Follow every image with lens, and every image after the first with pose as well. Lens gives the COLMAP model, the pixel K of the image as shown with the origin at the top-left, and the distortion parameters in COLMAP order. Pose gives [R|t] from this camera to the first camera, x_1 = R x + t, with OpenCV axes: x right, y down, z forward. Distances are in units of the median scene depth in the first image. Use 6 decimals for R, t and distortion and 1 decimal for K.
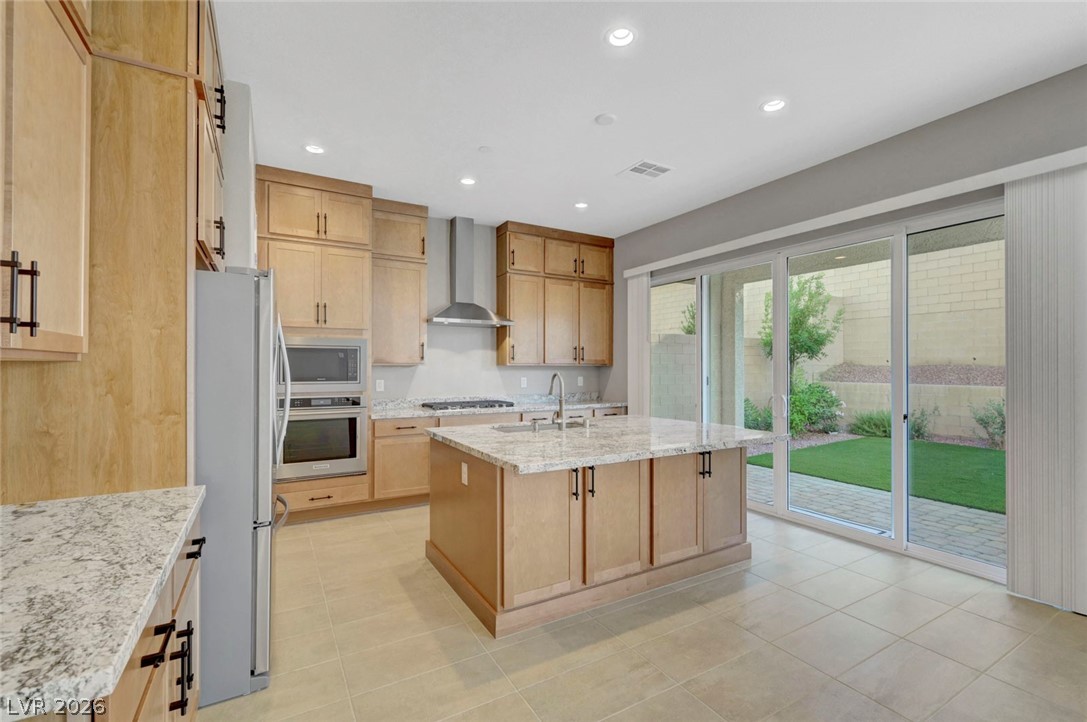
lens RADIAL K [[469.5, 0, 536.5], [0, 469.5, 364.9], [0, 0, 1]] dist [0.001104, -0.000378]
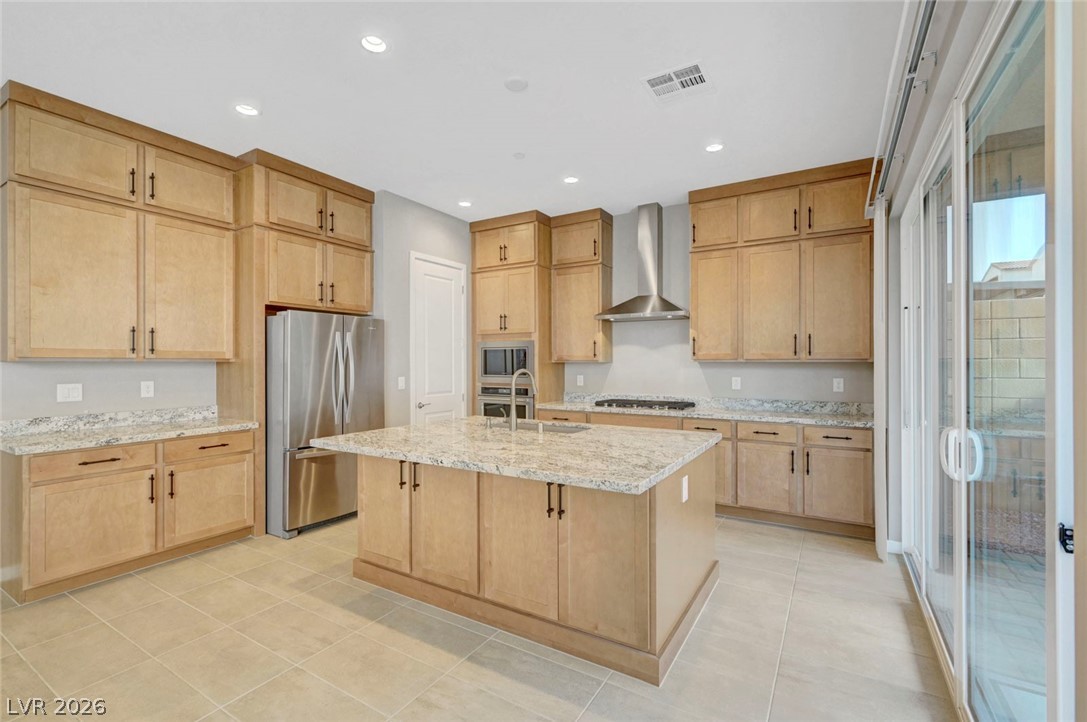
lens RADIAL K [[469.5, 0, 551.1], [0, 469.5, 363.5], [0, 0, 1]] dist [0.001104, -0.000378]
pose [[0.493122, -0.000867, -0.869959, 0.684241], [0.004955, 0.999986, 0.001813, 0.001260], [0.869946, -0.005205, 0.493120, 0.446118]]
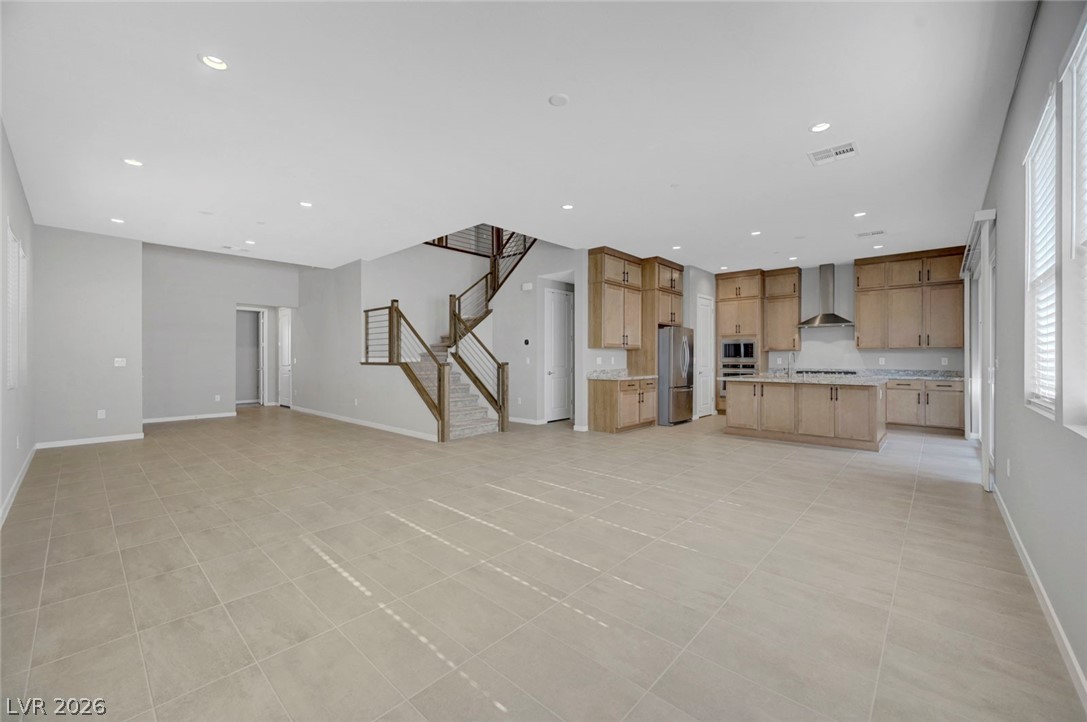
lens RADIAL K [[433.5, 0, 559.4], [0, 433.5, 359.1], [0, 0, 1]] dist [-0.000335, -0.000789]
pose [[0.334784, 0.000585, -0.942295, 1.227906], [0.002839, 0.999995, 0.001629, 0.034177], [0.942291, -0.003221, 0.334780, -0.552091]]
